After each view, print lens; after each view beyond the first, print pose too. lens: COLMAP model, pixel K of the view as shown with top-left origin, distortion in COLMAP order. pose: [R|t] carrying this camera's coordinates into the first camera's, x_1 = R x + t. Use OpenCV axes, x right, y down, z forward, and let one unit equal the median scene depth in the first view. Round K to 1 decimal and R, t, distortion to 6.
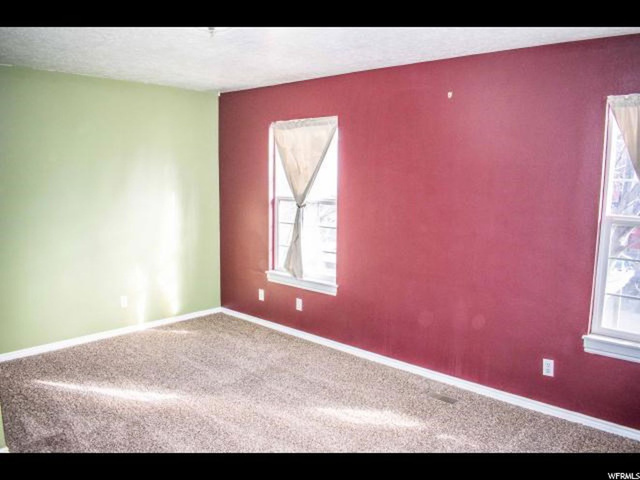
lens RADIAL K [[523.3, 0, 320.0], [0, 523.3, 240.0], [0, 0, 1]] dist [-0.062286, 0.006014]
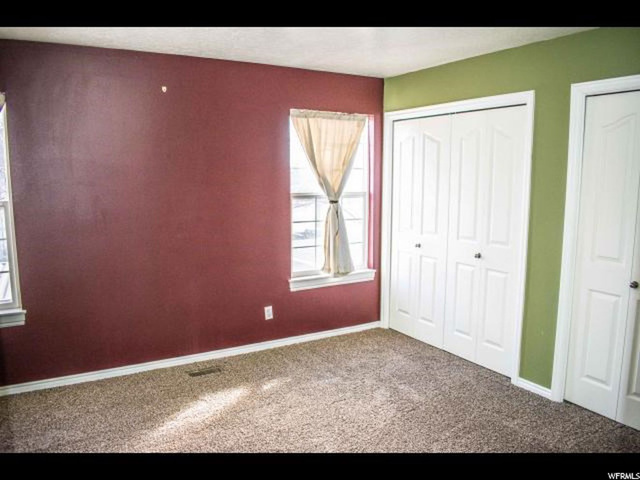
lens RADIAL K [[523.3, 0, 320.0], [0, 523.3, 240.0], [0, 0, 1]] dist [-0.062286, 0.006014]
pose [[0.292948, -0.134590, 0.946608, -0.747631], [0.133728, 0.986079, 0.098818, -0.047084], [-0.946730, 0.097640, 0.306868, 0.455185]]
